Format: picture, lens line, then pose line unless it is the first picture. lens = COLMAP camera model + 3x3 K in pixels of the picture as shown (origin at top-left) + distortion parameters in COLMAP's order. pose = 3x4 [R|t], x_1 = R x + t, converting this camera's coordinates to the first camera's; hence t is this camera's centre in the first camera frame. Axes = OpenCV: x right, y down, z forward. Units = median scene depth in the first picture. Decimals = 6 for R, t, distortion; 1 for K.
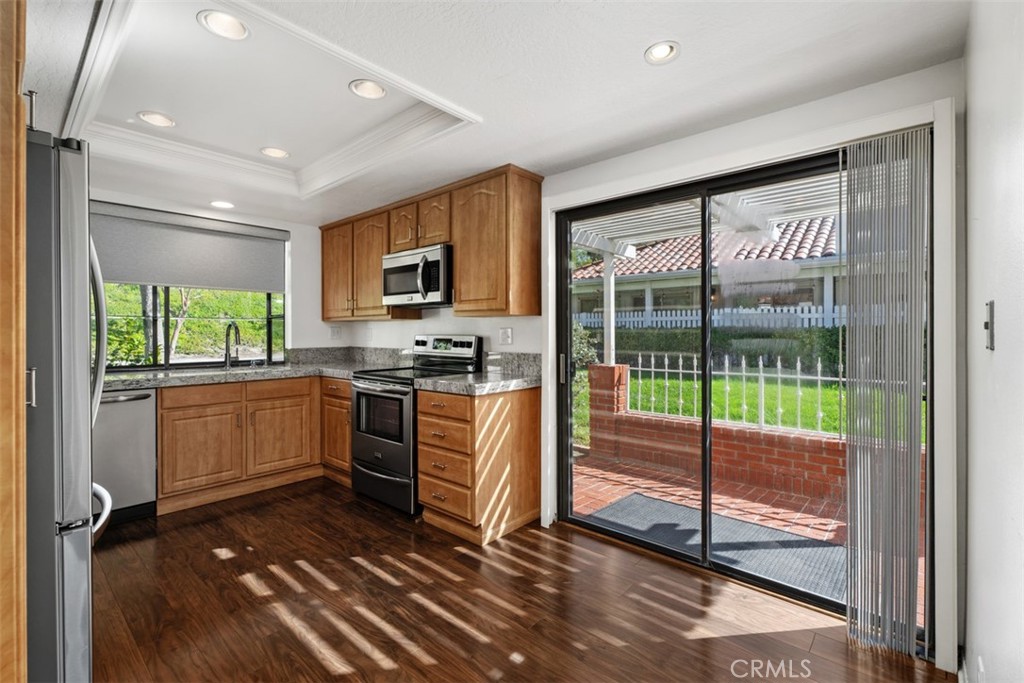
lens RADIAL K [[456.4, 0, 512.8], [0, 456.4, 336.1], [0, 0, 1]] dist [-0.003325, -0.000534]
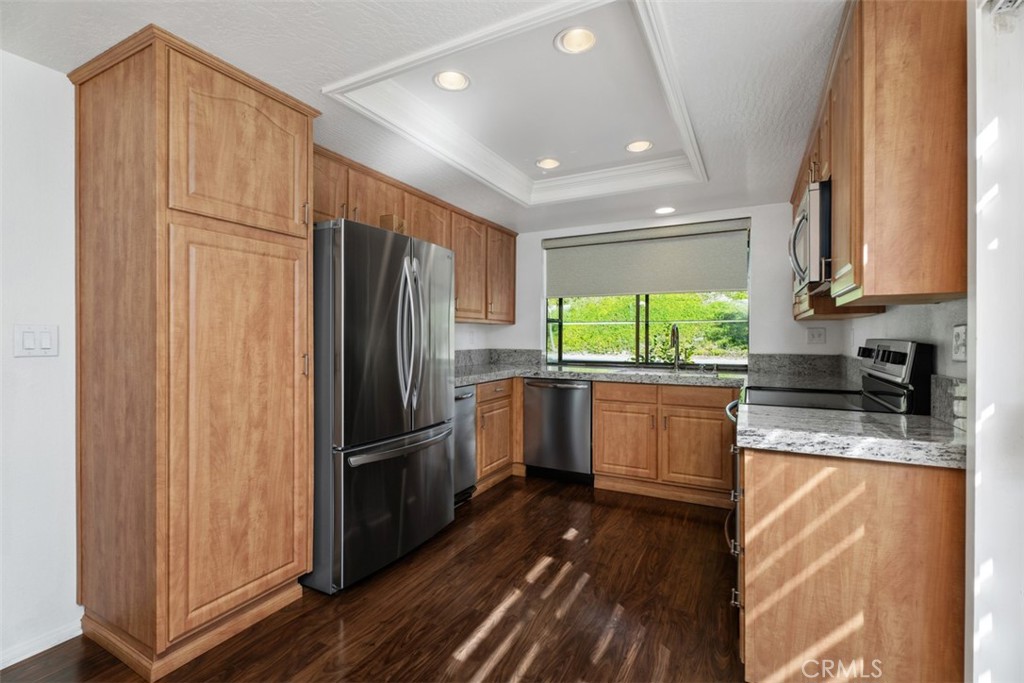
lens RADIAL K [[456.4, 0, 507.8], [0, 456.4, 338.8], [0, 0, 1]] dist [-0.003325, -0.000534]
pose [[0.227563, 0.007507, -0.973734, 0.331376], [-0.008389, 0.999948, 0.005748, -0.002807], [0.973727, 0.006861, 0.227614, 0.492277]]
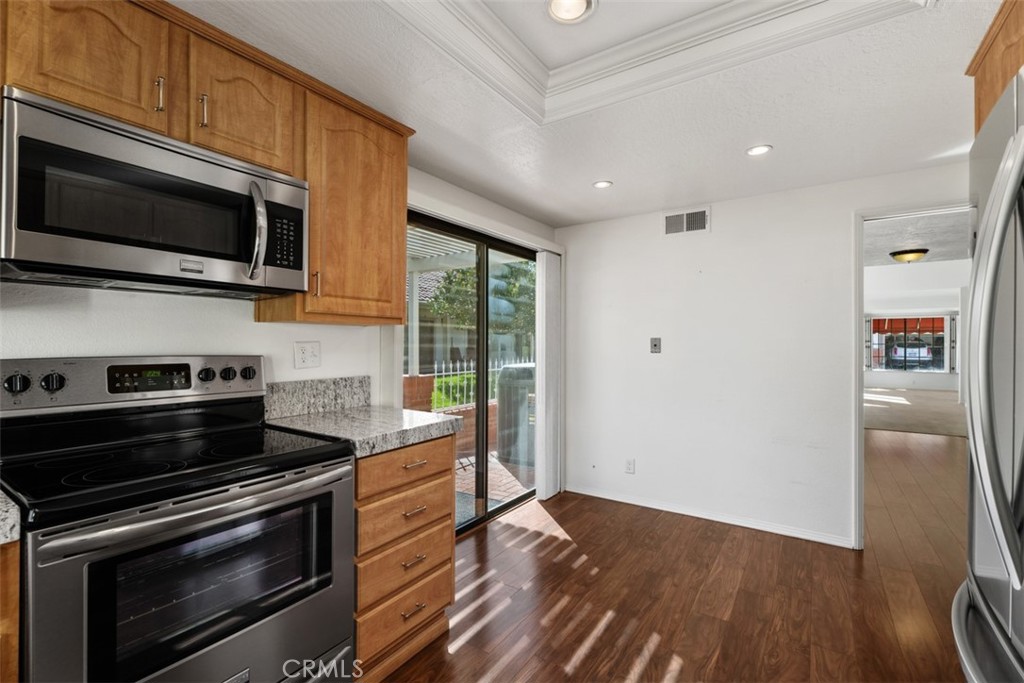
lens RADIAL K [[456.4, 0, 510.8], [0, 456.4, 340.9], [0, 0, 1]] dist [-0.003325, -0.000534]
pose [[-0.133537, 0.005129, 0.991031, -0.713083], [0.005499, 0.999975, -0.004434, -0.015275], [-0.991029, 0.004857, -0.133562, 0.844402]]
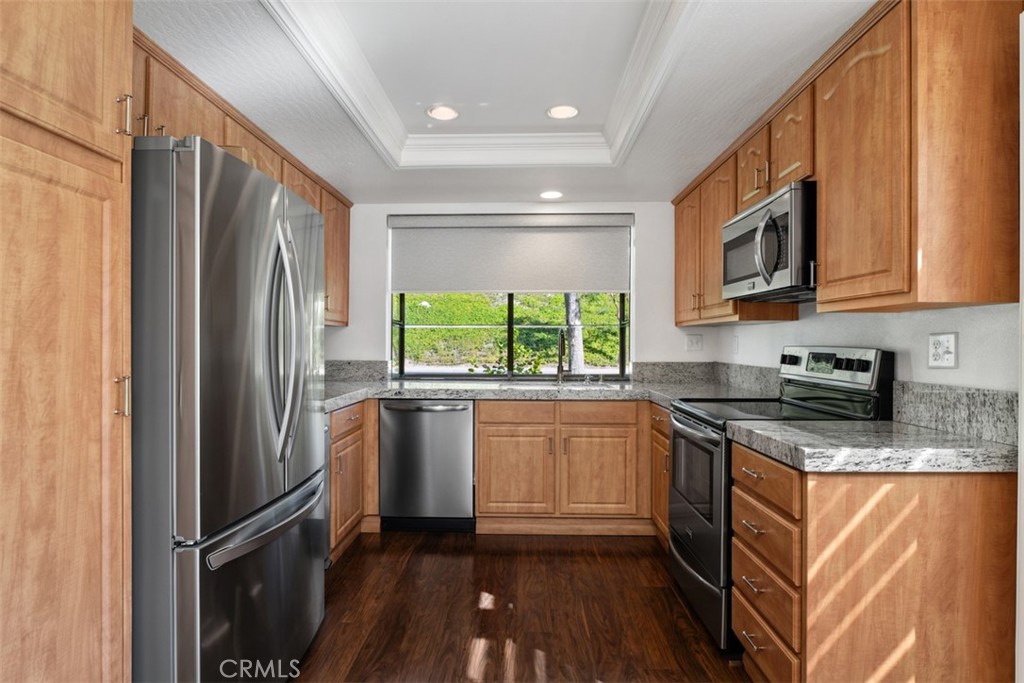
lens RADIAL K [[543.8, 0, 507.3], [0, 543.8, 344.9], [0, 0, 1]] dist [-0.018926, 0.003008]
pose [[0.635776, 0.006454, -0.771847, 0.132933], [-0.008657, 0.999962, 0.001231, -0.002436], [0.771825, 0.005899, 0.635807, 0.319935]]
